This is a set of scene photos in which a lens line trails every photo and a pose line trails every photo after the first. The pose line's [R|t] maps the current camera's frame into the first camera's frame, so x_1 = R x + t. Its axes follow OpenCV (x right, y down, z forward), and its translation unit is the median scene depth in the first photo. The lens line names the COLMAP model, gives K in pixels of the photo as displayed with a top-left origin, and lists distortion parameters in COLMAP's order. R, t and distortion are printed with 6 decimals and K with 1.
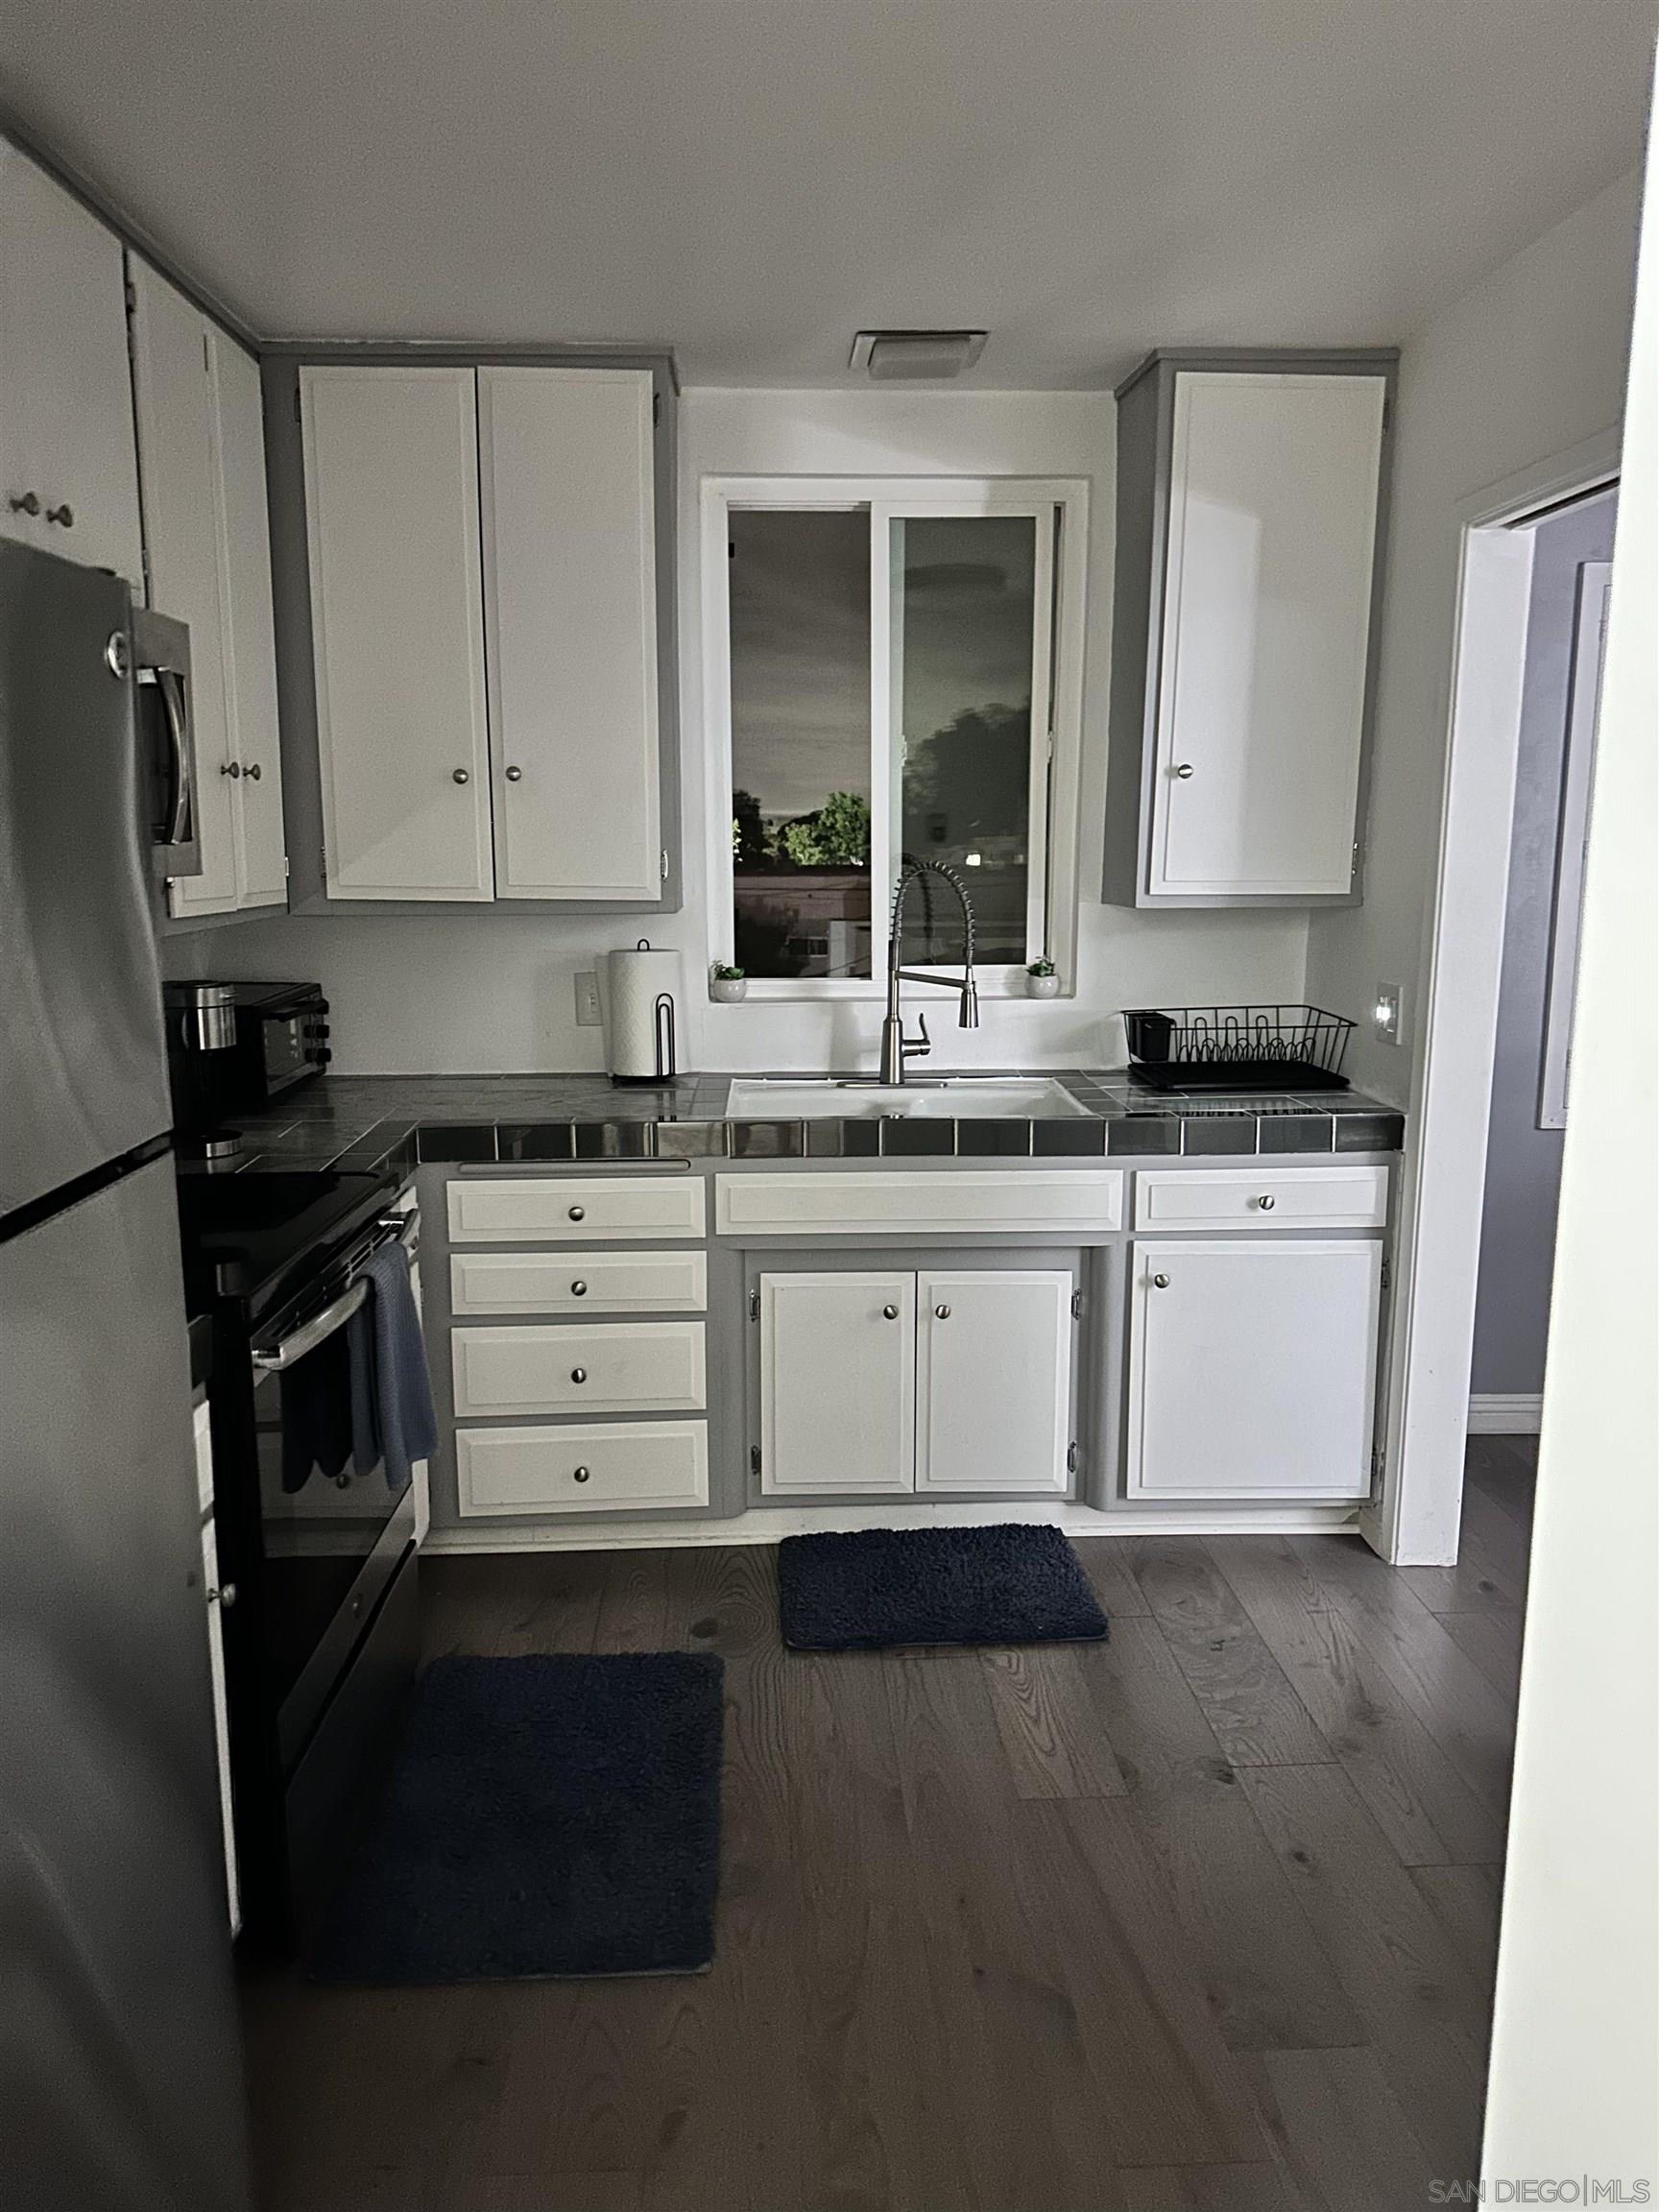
lens RADIAL K [[1560.7, 0, 823.7], [0, 1560.7, 1085.5], [0, 0, 1]] dist [0.087358, -0.082183]
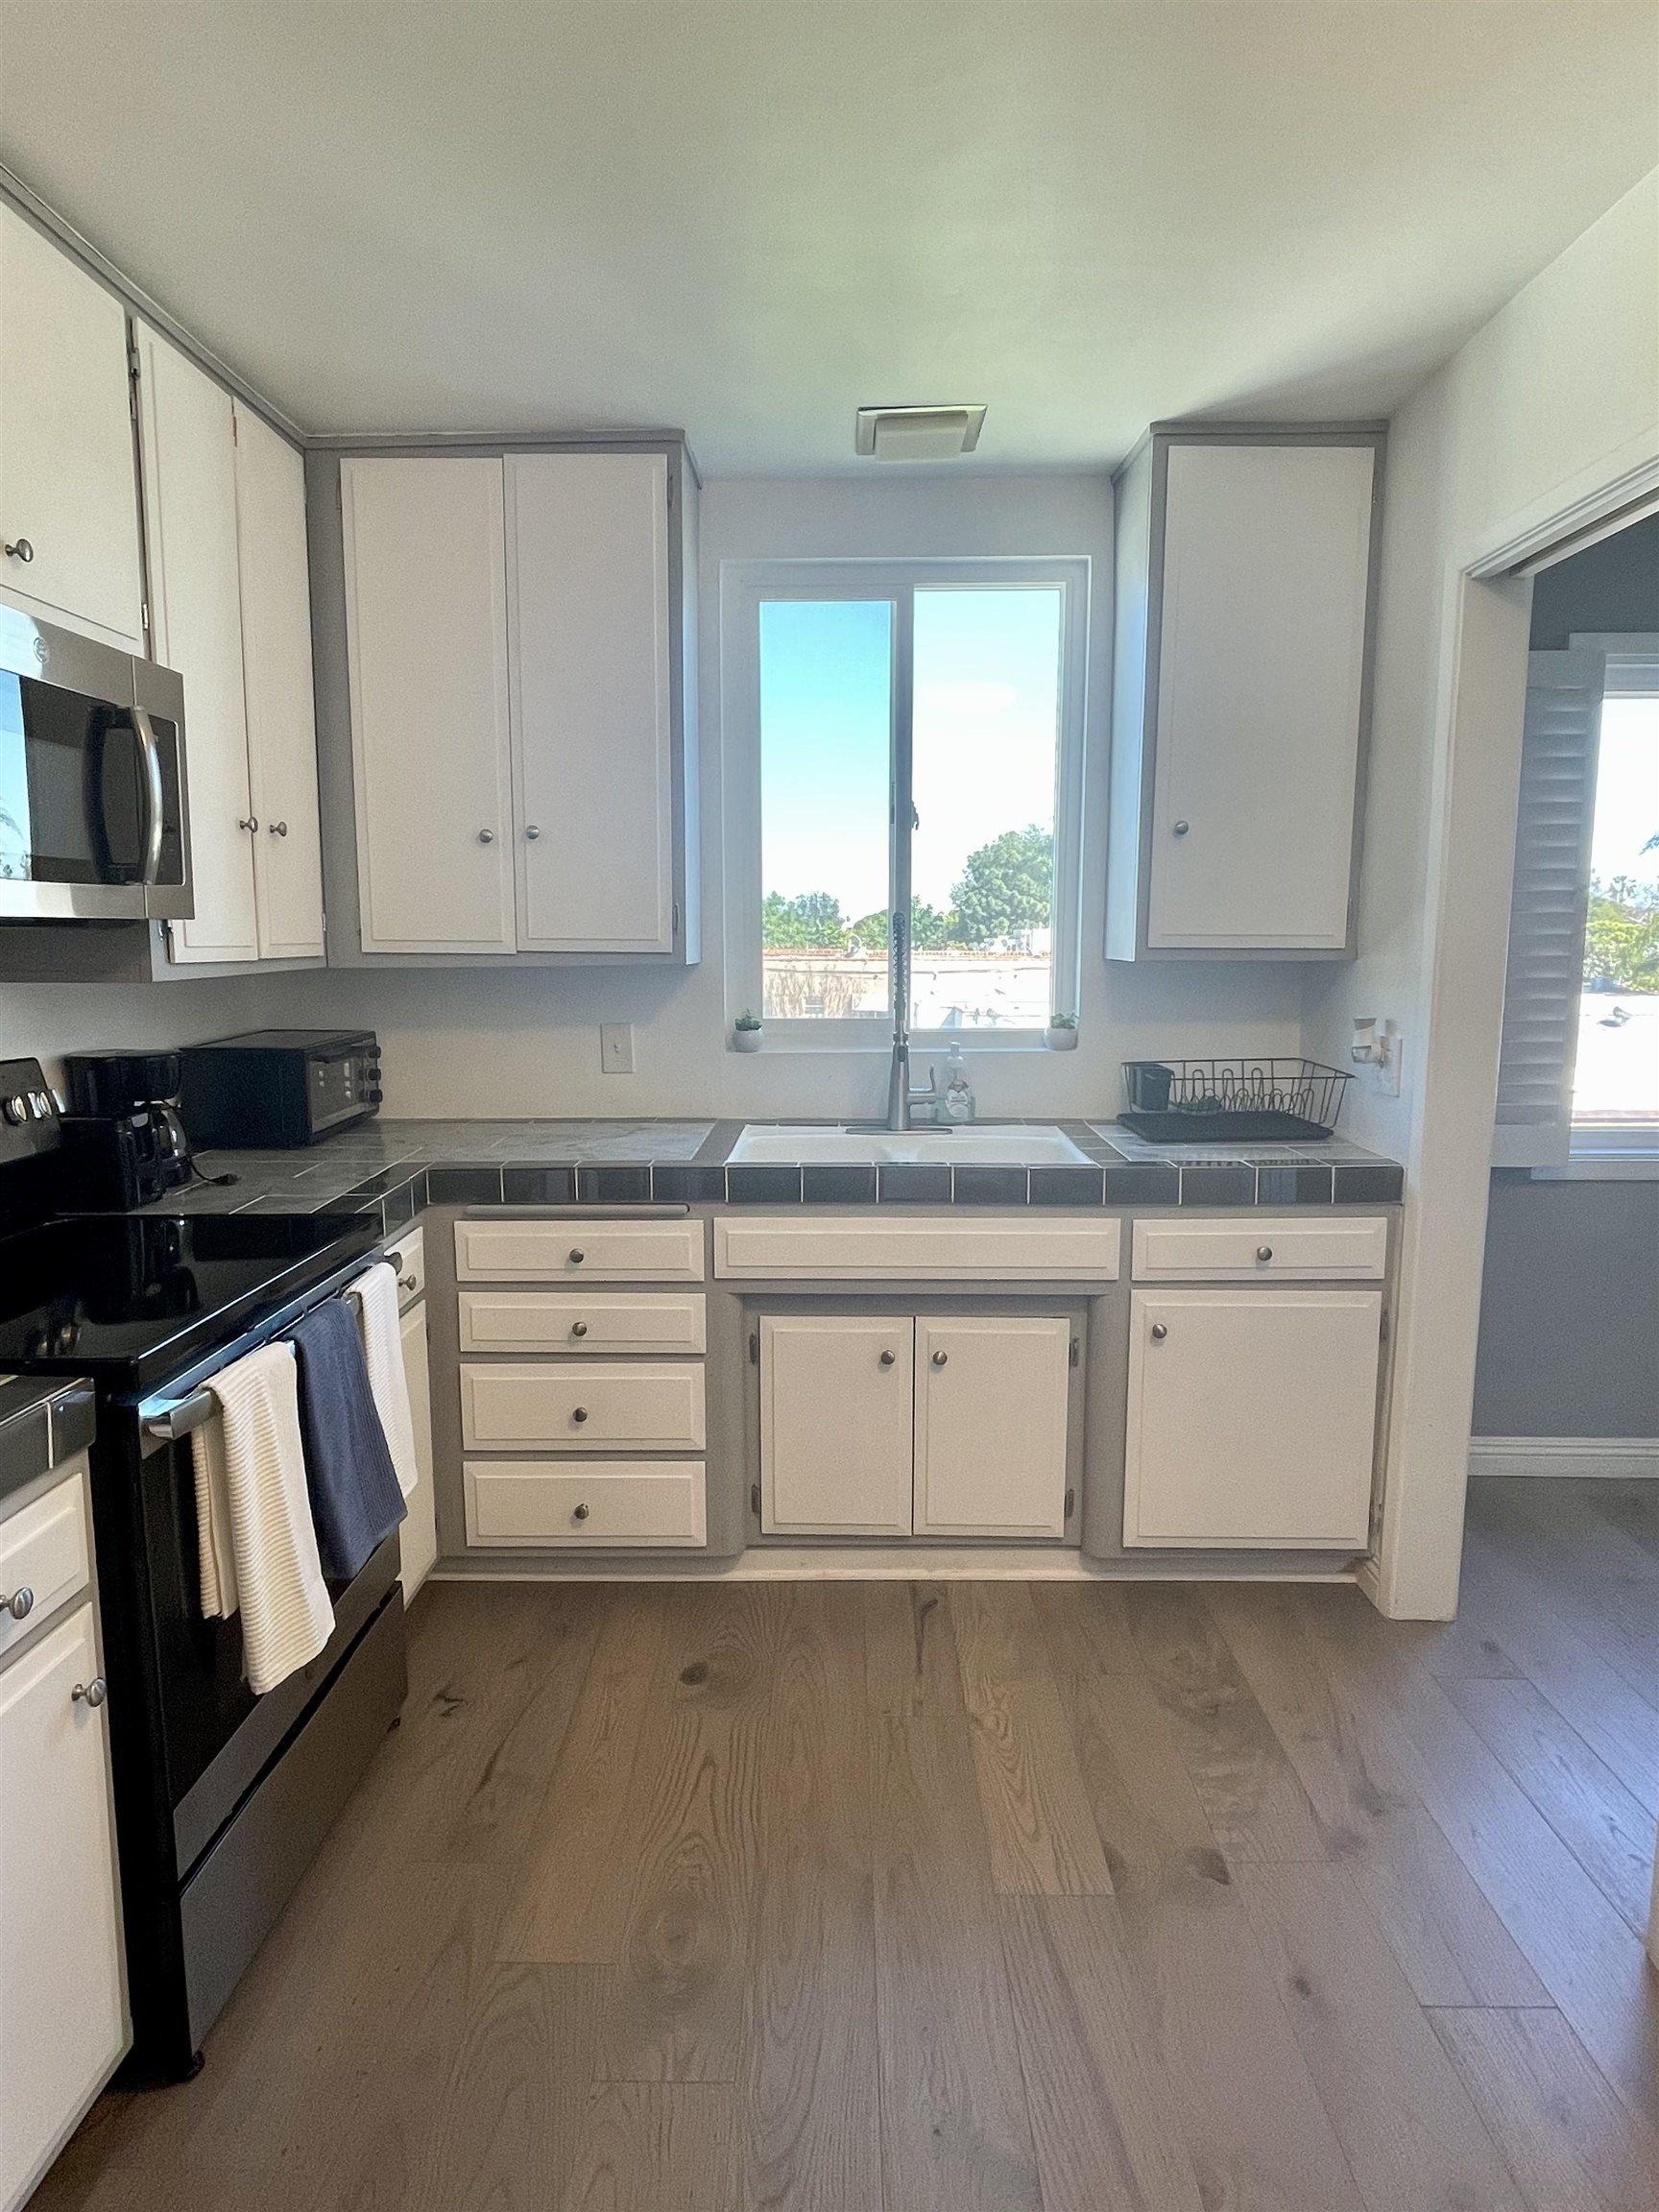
lens RADIAL K [[1257.5, 0, 822.9], [0, 1257.5, 1088.7], [0, 0, 1]] dist [-0.000559, -0.001008]
pose [[0.998339, 0.006510, -0.057246, 0.046958], [-0.008370, 0.999443, -0.032305, -0.001650], [0.057003, 0.032730, 0.997837, 0.184178]]
